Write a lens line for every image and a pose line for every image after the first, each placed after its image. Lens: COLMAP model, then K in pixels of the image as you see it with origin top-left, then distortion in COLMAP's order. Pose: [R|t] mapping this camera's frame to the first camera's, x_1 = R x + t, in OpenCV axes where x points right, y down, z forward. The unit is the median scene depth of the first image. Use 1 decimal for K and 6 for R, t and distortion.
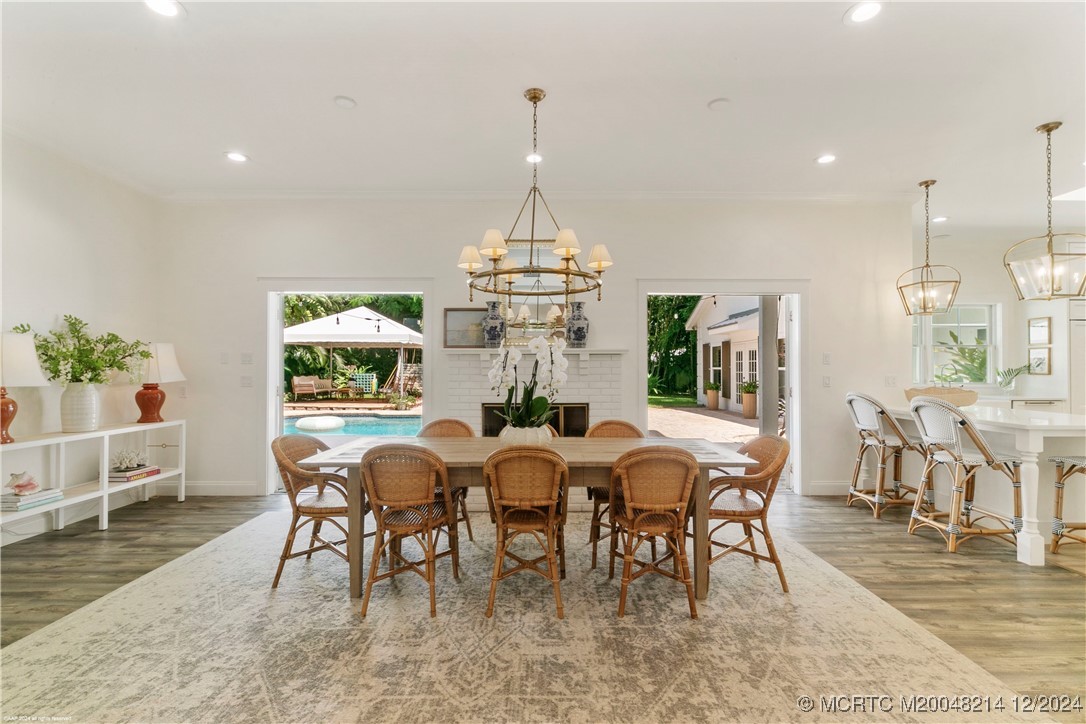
lens RADIAL K [[491.0, 0, 543.0], [0, 491.0, 362.0], [0, 0, 1]] dist [0.003046, 0.000090]
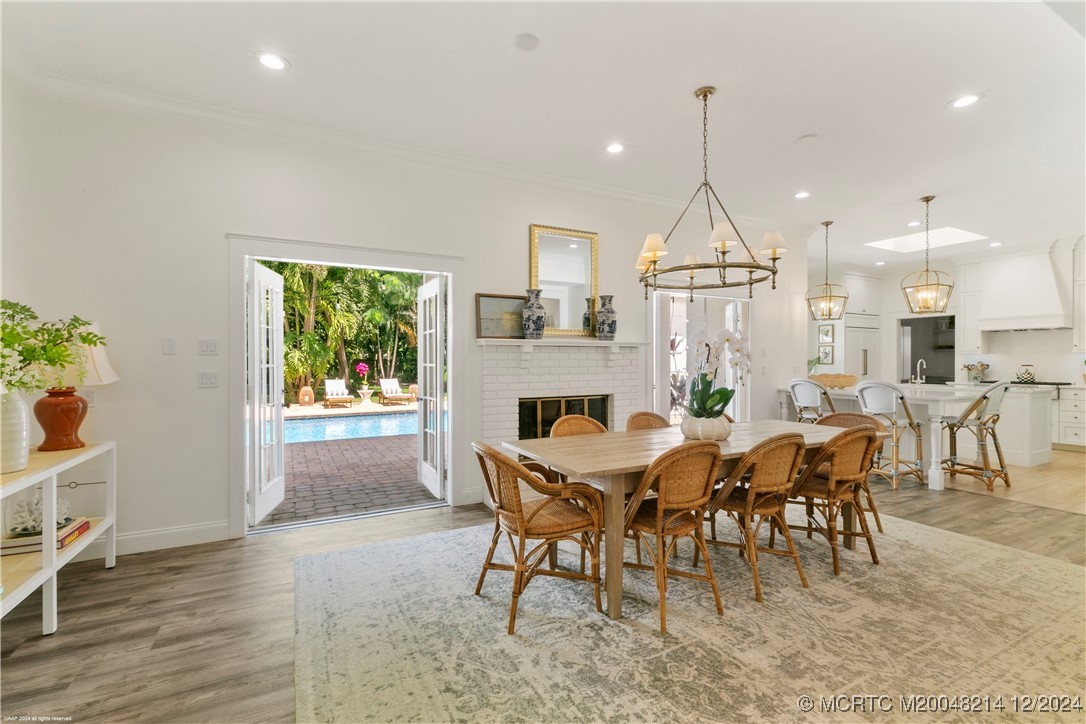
lens RADIAL K [[487.1, 0, 544.9], [0, 487.1, 363.0], [0, 0, 1]] dist [0.004592, -0.000637]
pose [[0.885011, -0.004499, 0.465548, -0.546010], [-0.003295, 0.999868, 0.015926, 0.002275], [-0.465558, -0.015629, 0.884879, 0.173688]]
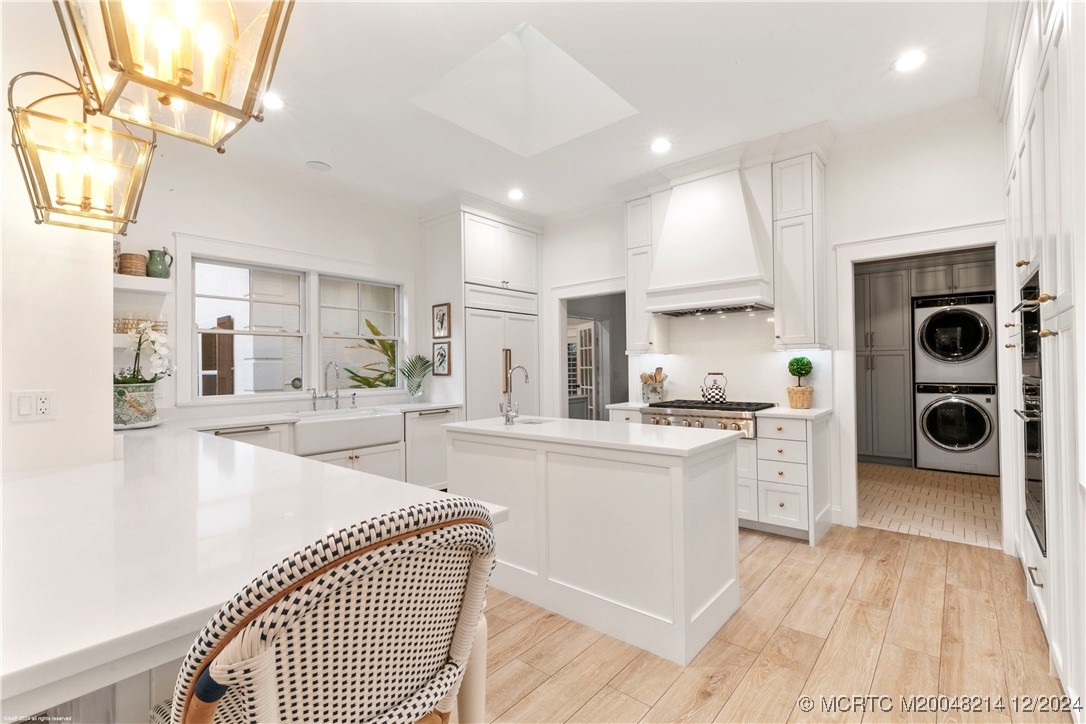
lens RADIAL K [[487.1, 0, 544.9], [0, 487.1, 363.0], [0, 0, 1]] dist [0.004592, -0.000637]
pose [[0.651169, -0.003650, 0.758924, 0.742510], [0.005267, 0.999986, 0.000290, 0.008439], [-0.758914, 0.003808, 0.651179, 0.515486]]
